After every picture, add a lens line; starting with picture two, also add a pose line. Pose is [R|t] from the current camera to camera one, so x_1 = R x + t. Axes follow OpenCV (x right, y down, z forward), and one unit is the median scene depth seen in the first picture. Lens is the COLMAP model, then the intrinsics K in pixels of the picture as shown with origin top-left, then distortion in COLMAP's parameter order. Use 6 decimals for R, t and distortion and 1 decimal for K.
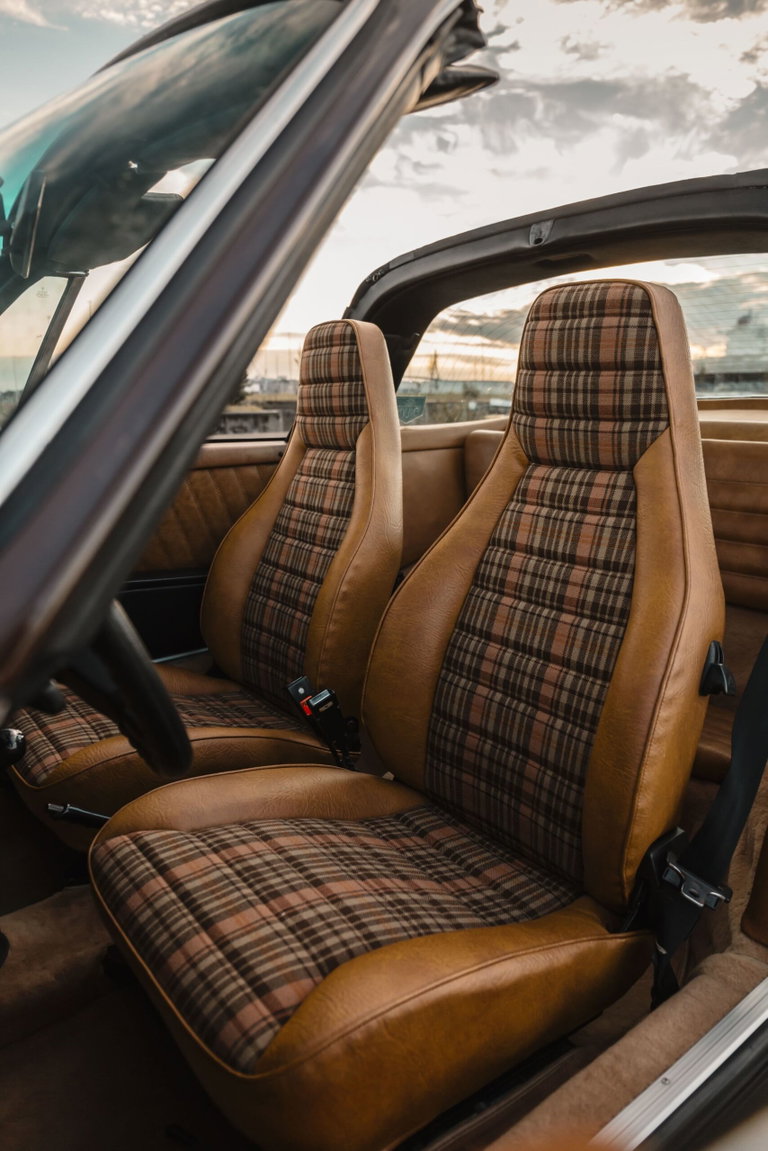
lens RADIAL K [[784.7, 0, 381.7], [0, 784.7, 566.9], [0, 0, 1]] dist [0.020036, 0.008992]
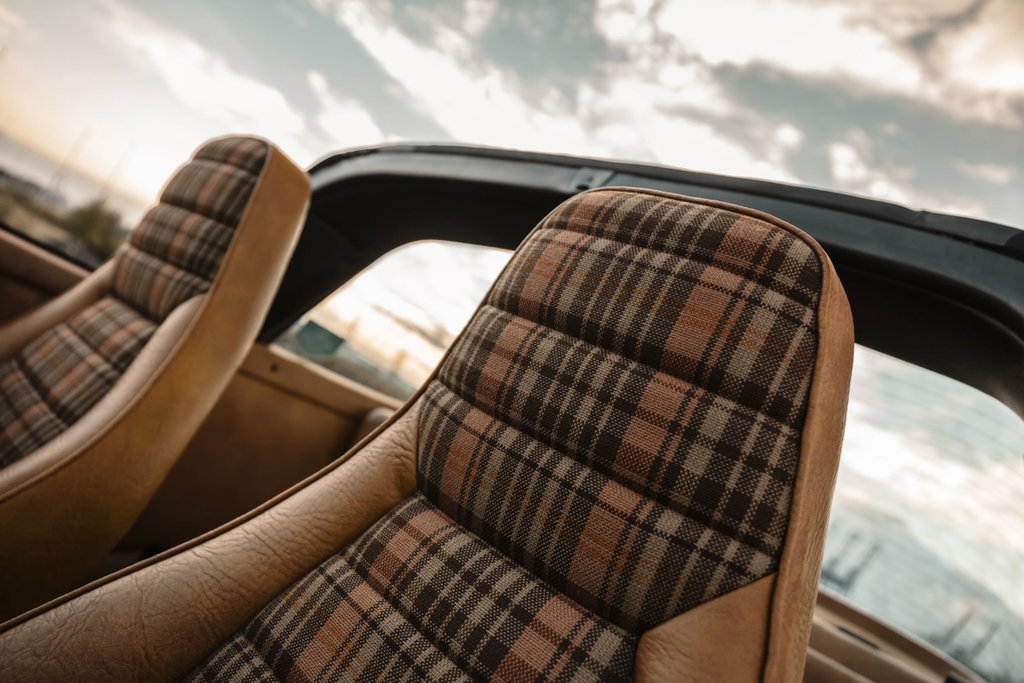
lens RADIAL K [[779.2, 0, 517.2], [0, 779.2, 339.9], [0, 0, 1]] dist [-0.008652, 0.003554]
pose [[0.857258, 0.477957, 0.191485, 0.123488], [-0.404330, 0.855158, -0.324378, -0.094946], [-0.318789, 0.200653, 0.926343, 0.615295]]
